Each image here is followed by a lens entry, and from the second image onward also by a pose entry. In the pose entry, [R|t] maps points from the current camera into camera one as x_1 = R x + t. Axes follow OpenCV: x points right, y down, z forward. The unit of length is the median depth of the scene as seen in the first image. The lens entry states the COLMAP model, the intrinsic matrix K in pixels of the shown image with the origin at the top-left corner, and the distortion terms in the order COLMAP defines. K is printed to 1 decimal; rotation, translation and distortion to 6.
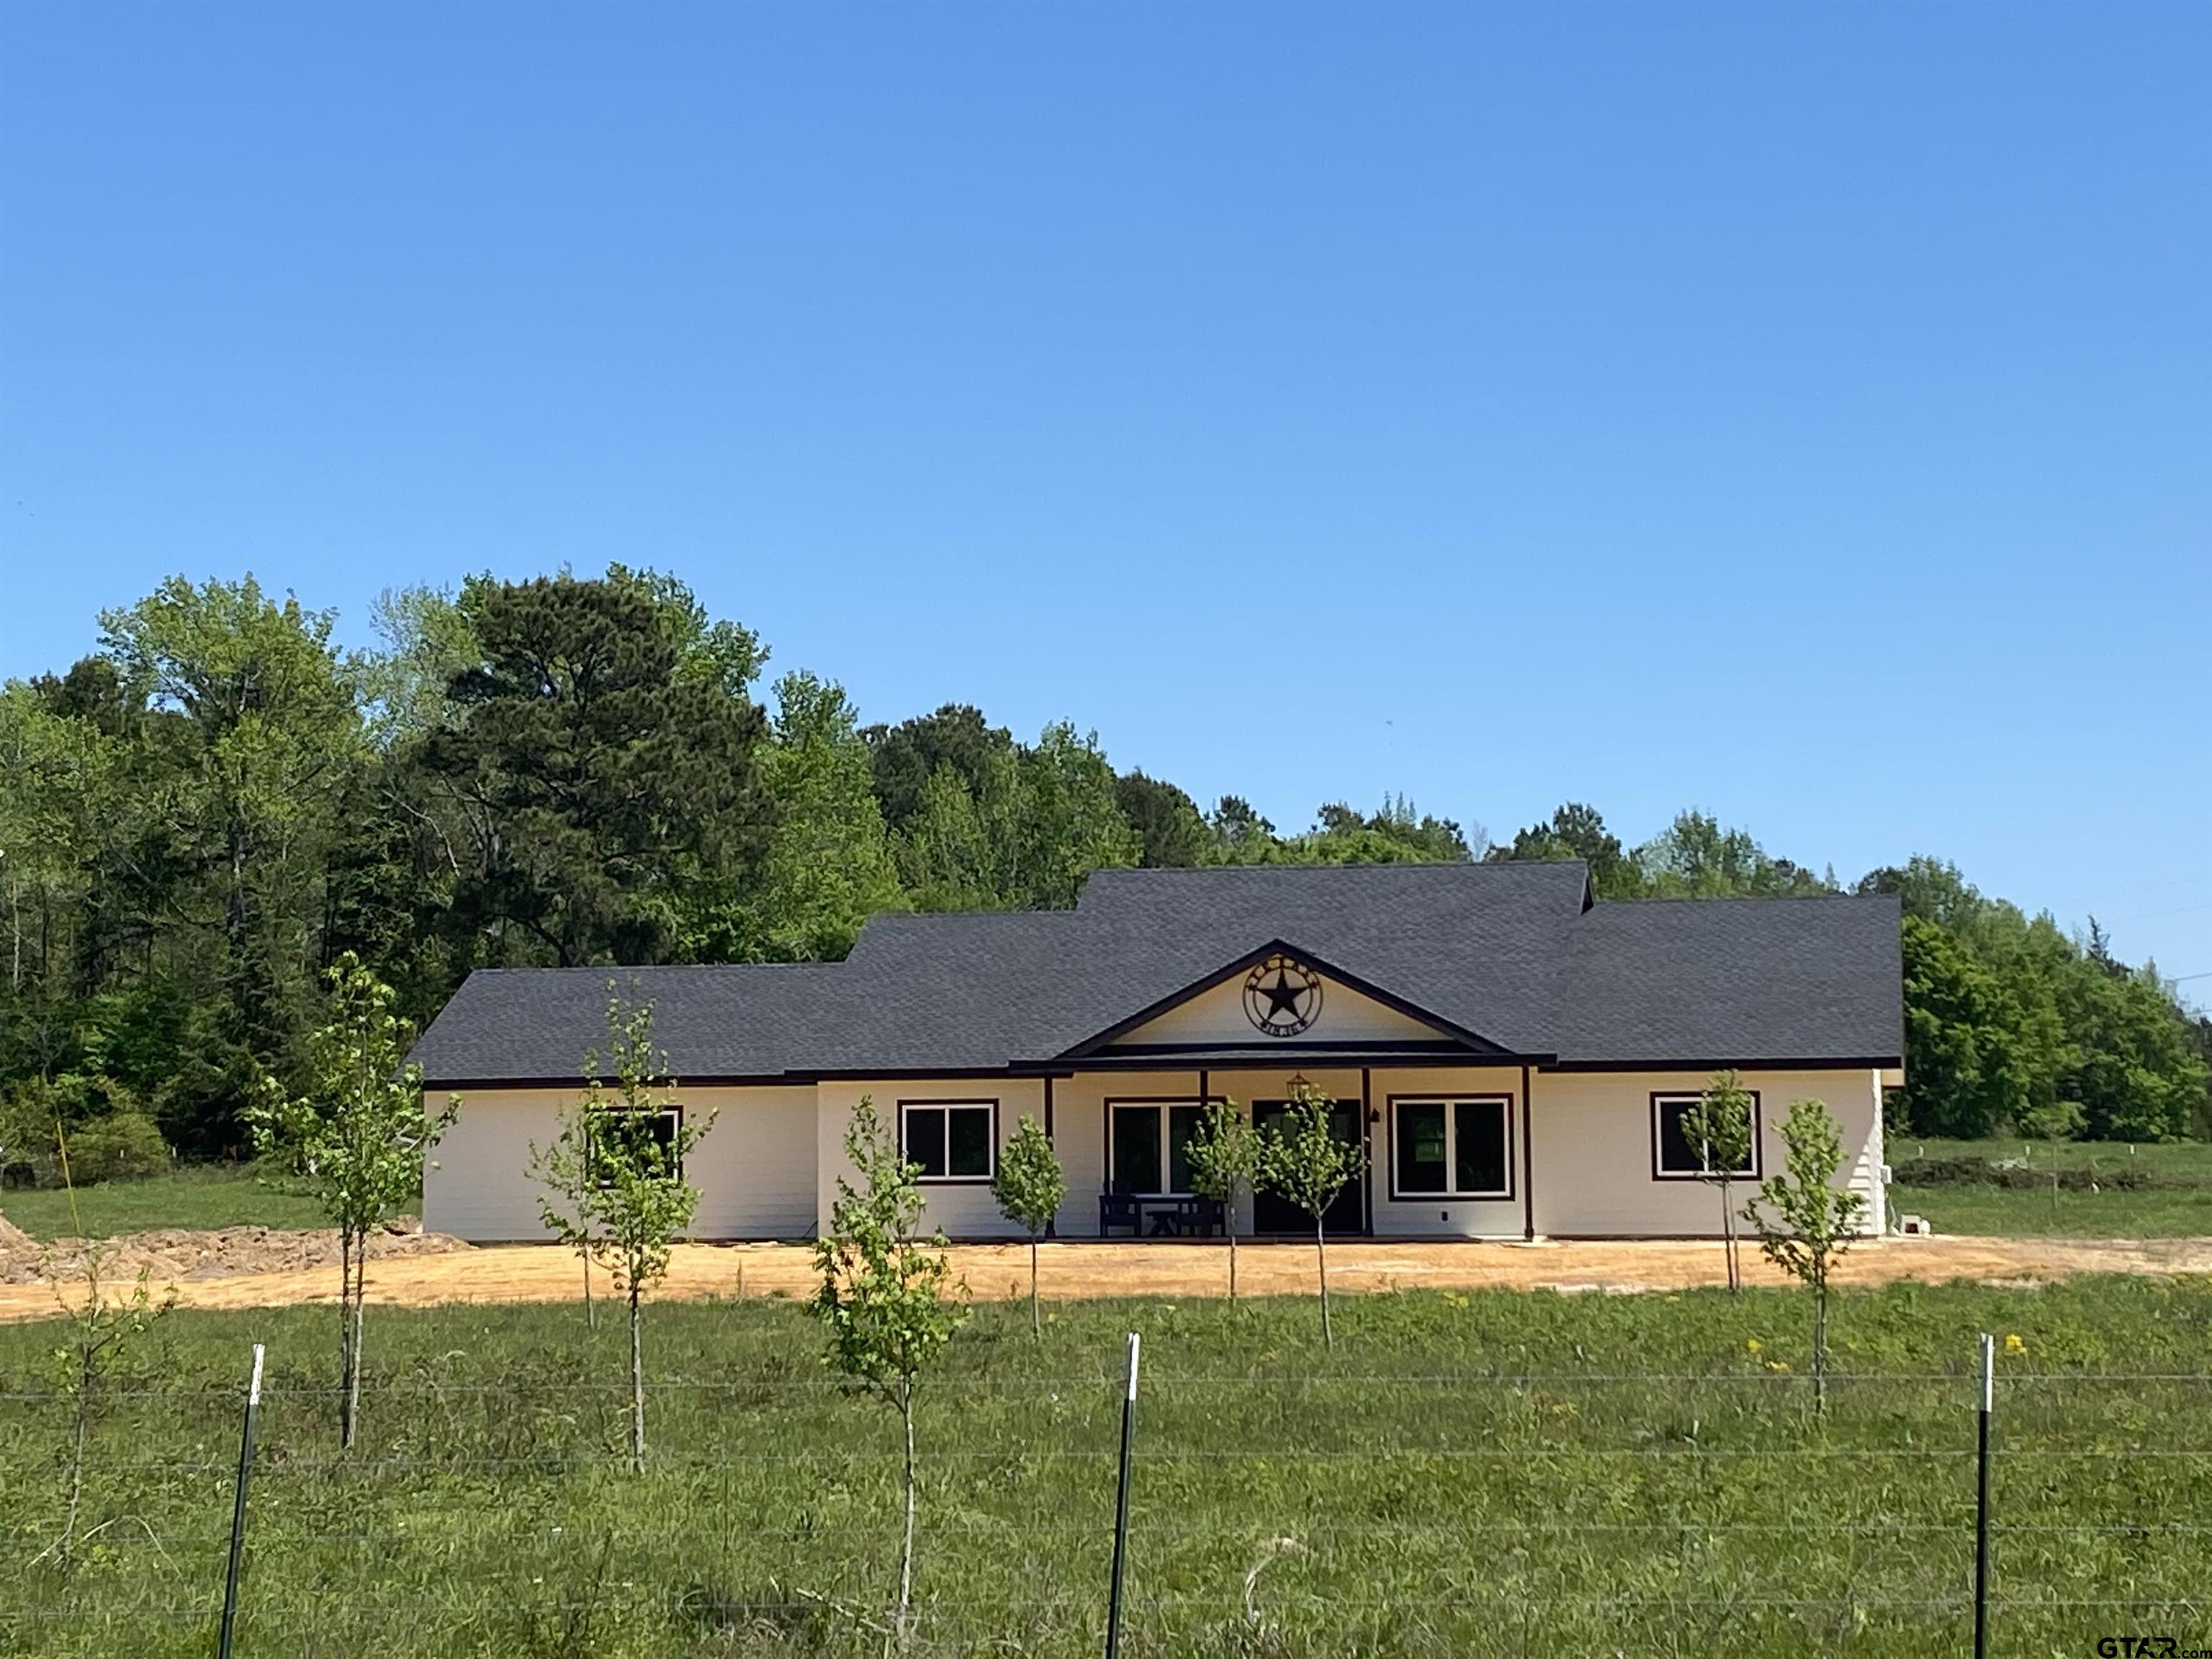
lens RADIAL K [[4192.3, 0, 1106.0], [0, 4192.3, 829.5], [0, 0, 1]] dist [0.007937, -0.019743]
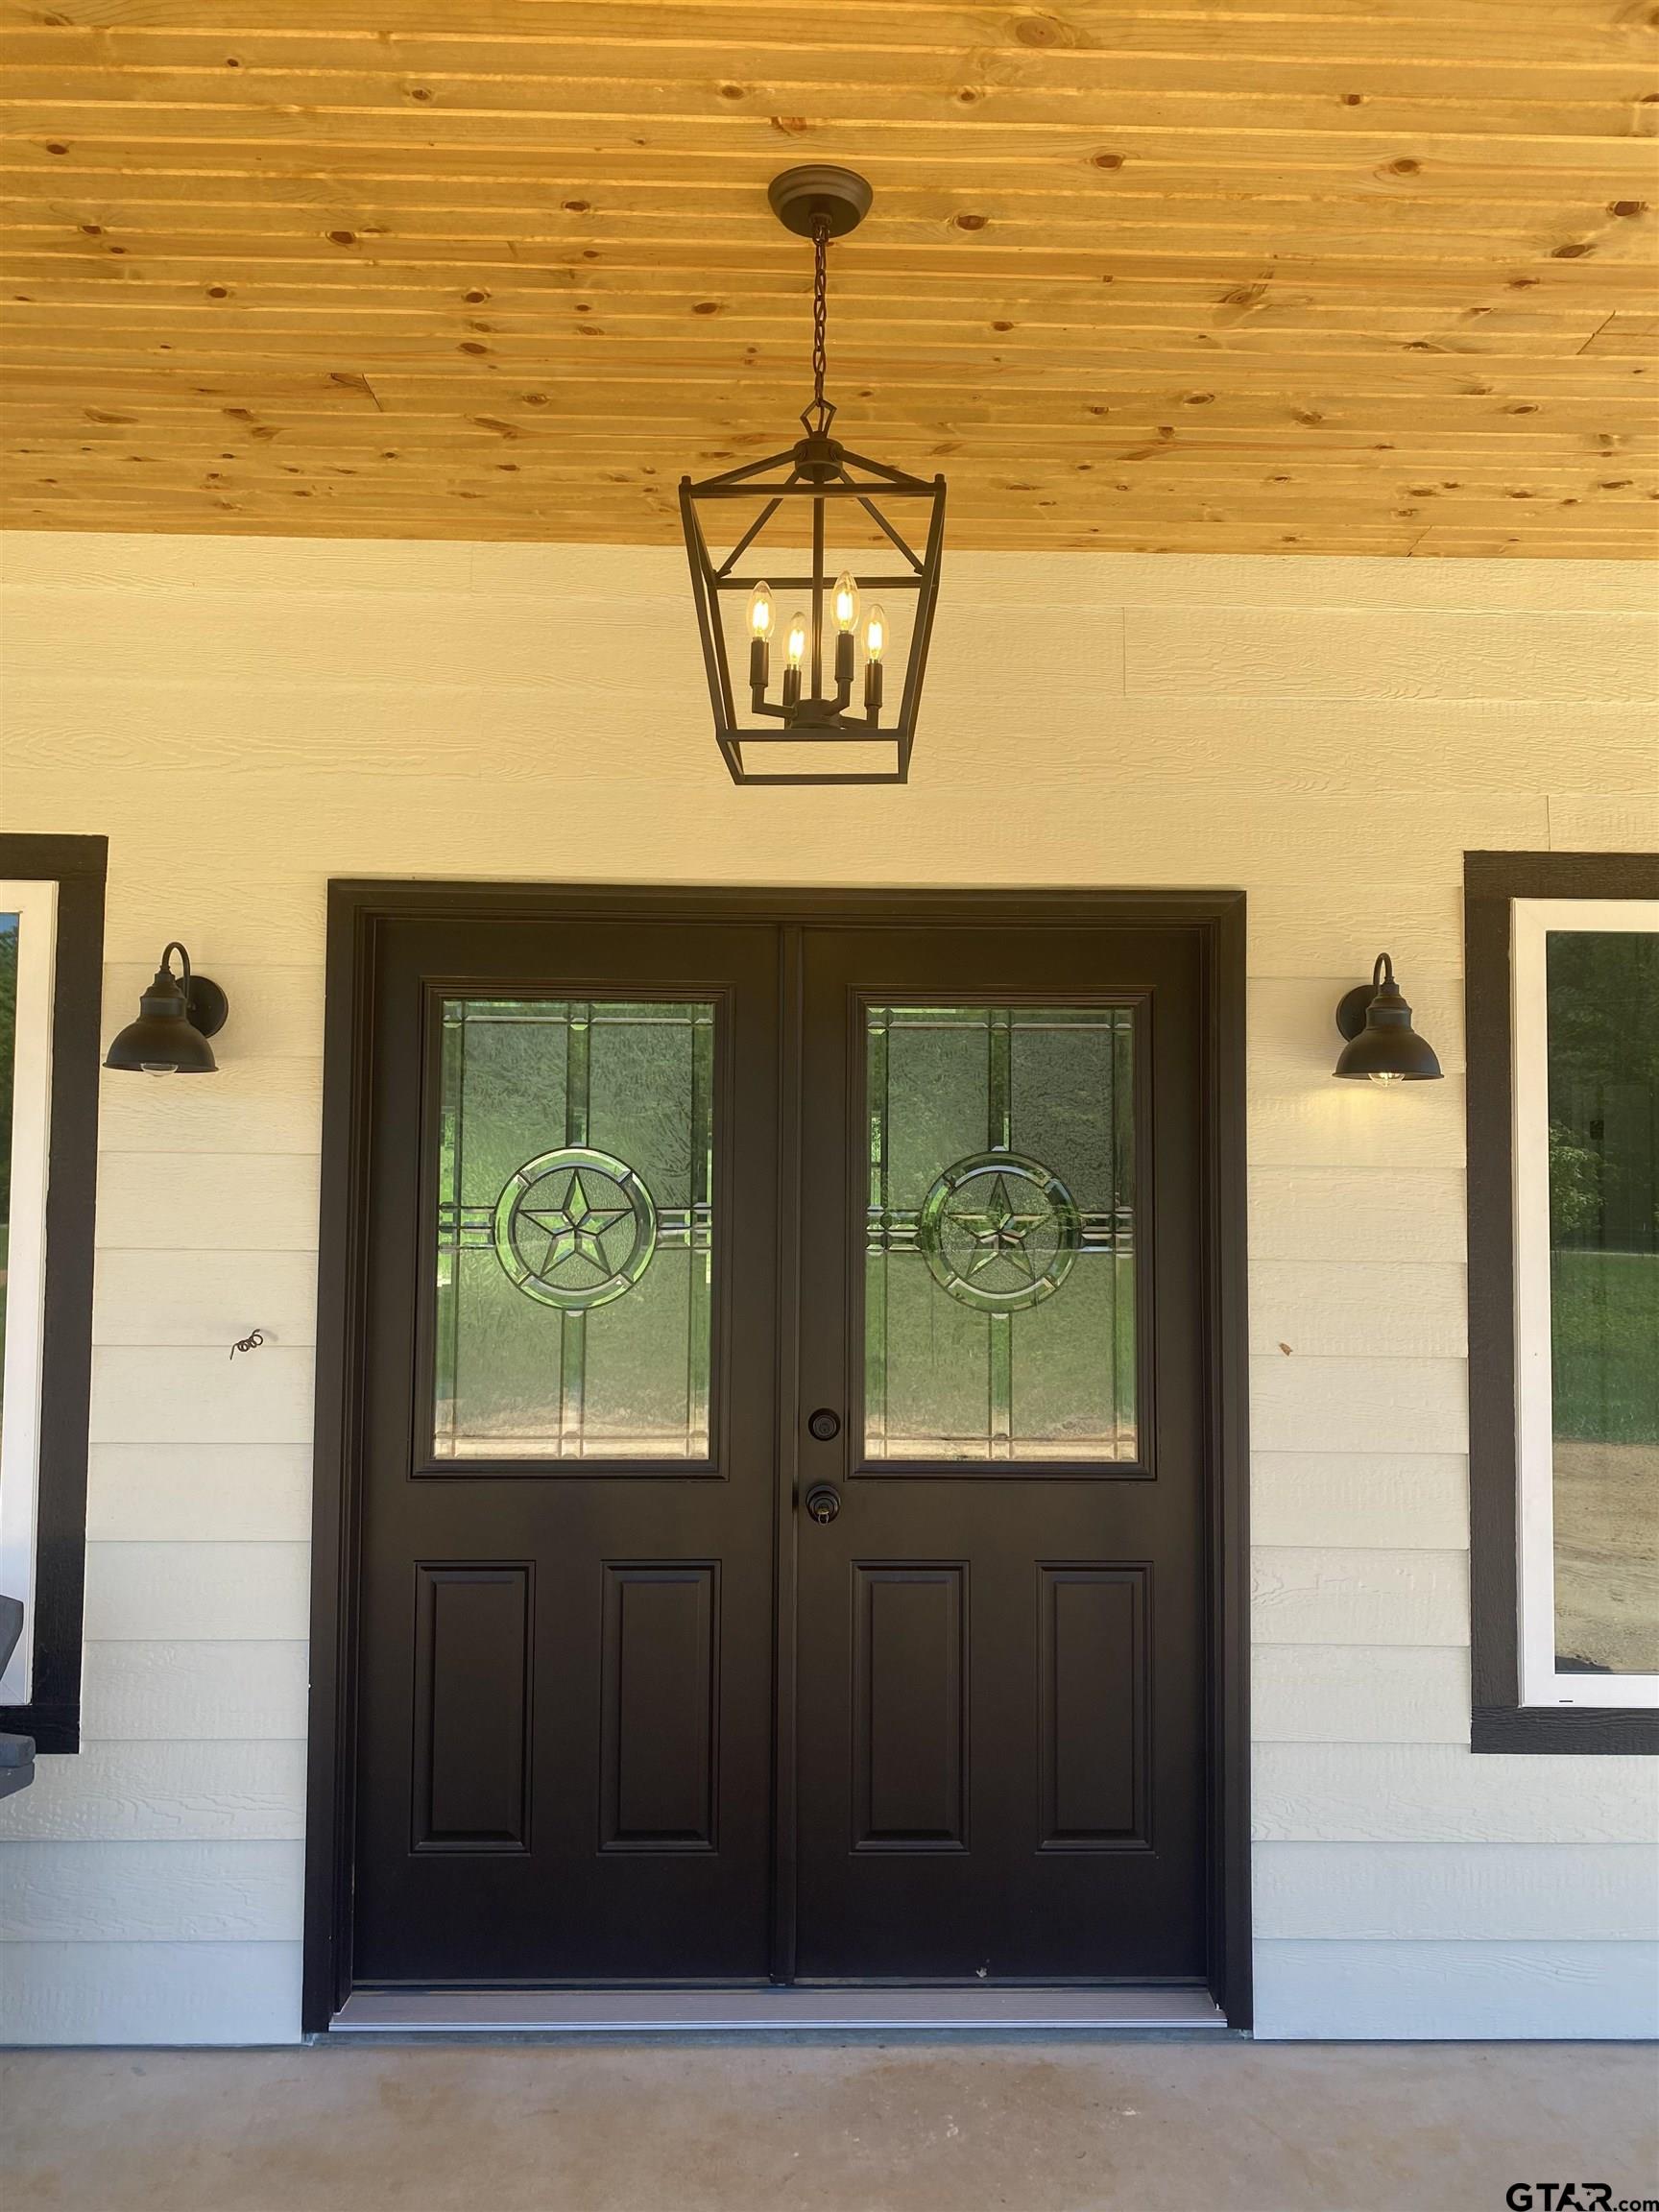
lens RADIAL K [[1516.7, 0, 859.0], [0, 1516.7, 1107.3], [0, 0, 1]] dist [0.029253, -0.001096]
pose [[0.970628, 0.025158, 0.239266, 0.040139], [-0.036160, 0.998476, 0.041702, 0.070102], [-0.237852, -0.049129, 0.970058, 0.972067]]
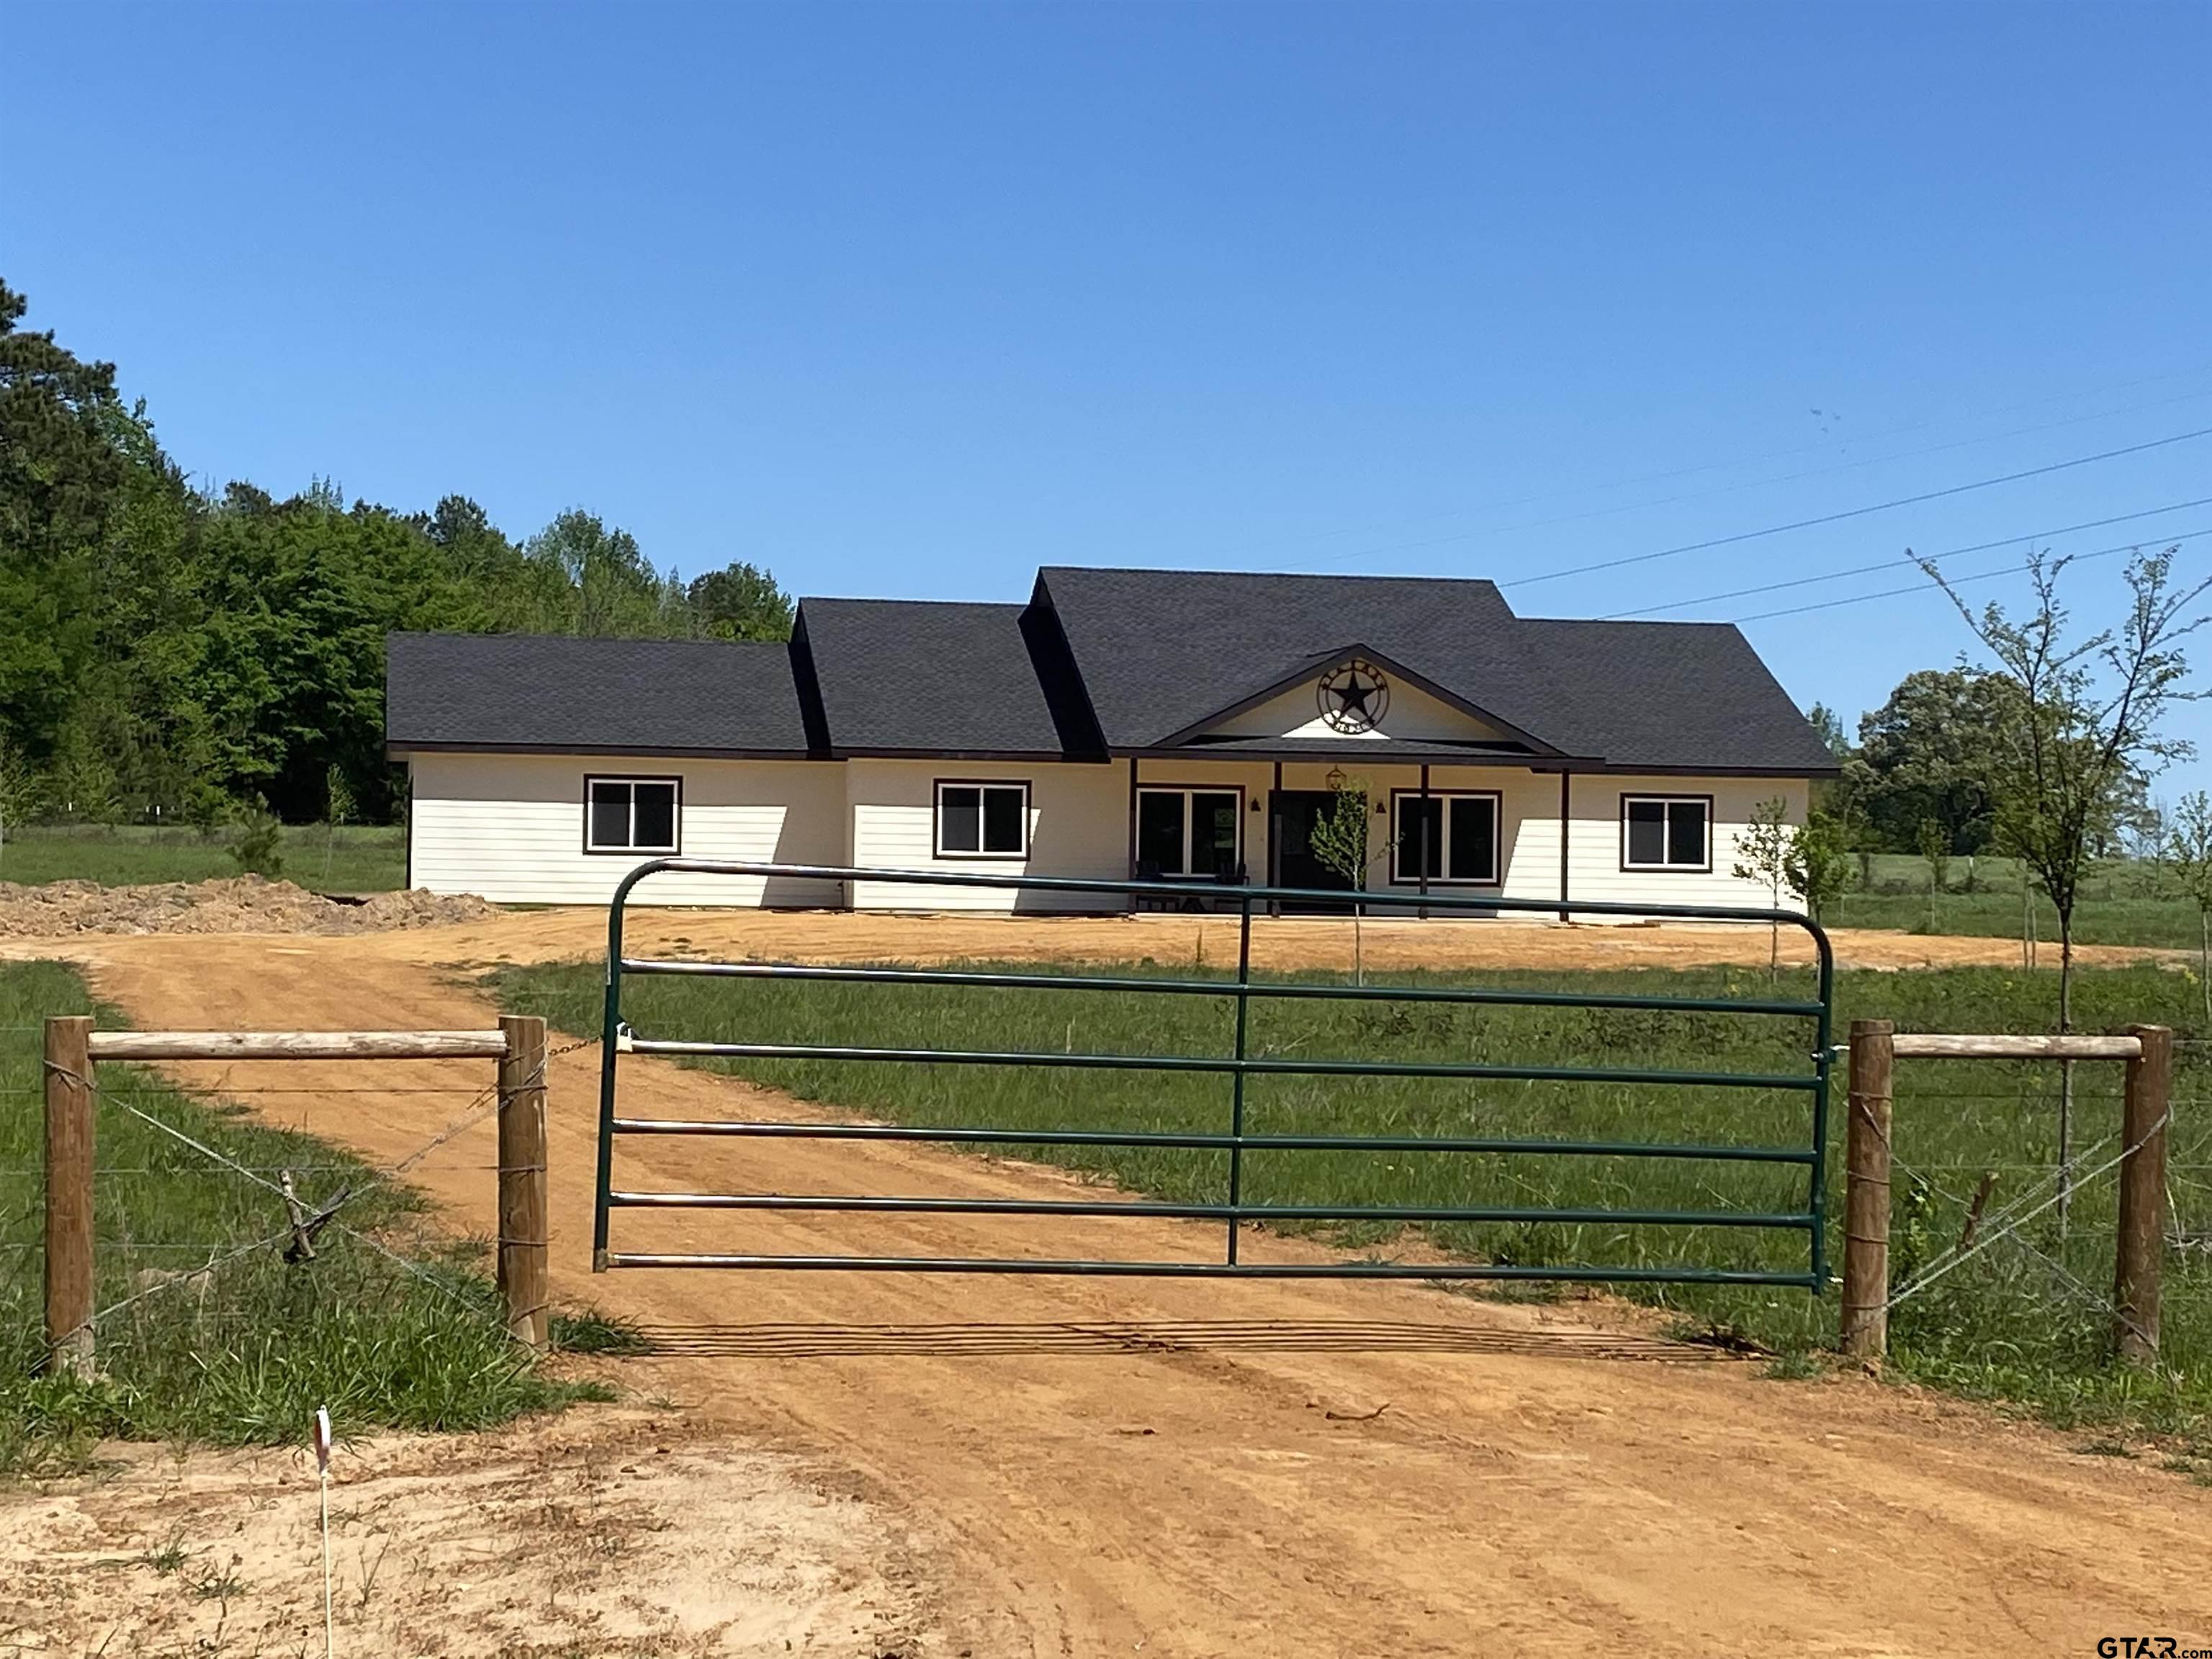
lens RADIAL K [[3973.9, 0, 1106.0], [0, 3973.9, 829.5], [0, 0, 1]] dist [0.041623, 0.024489]
pose [[0.916445, 0.025808, 0.399328, -0.421721], [-0.056337, 0.996300, 0.064901, 0.010773], [-0.396176, -0.081976, 0.914508, 0.077084]]
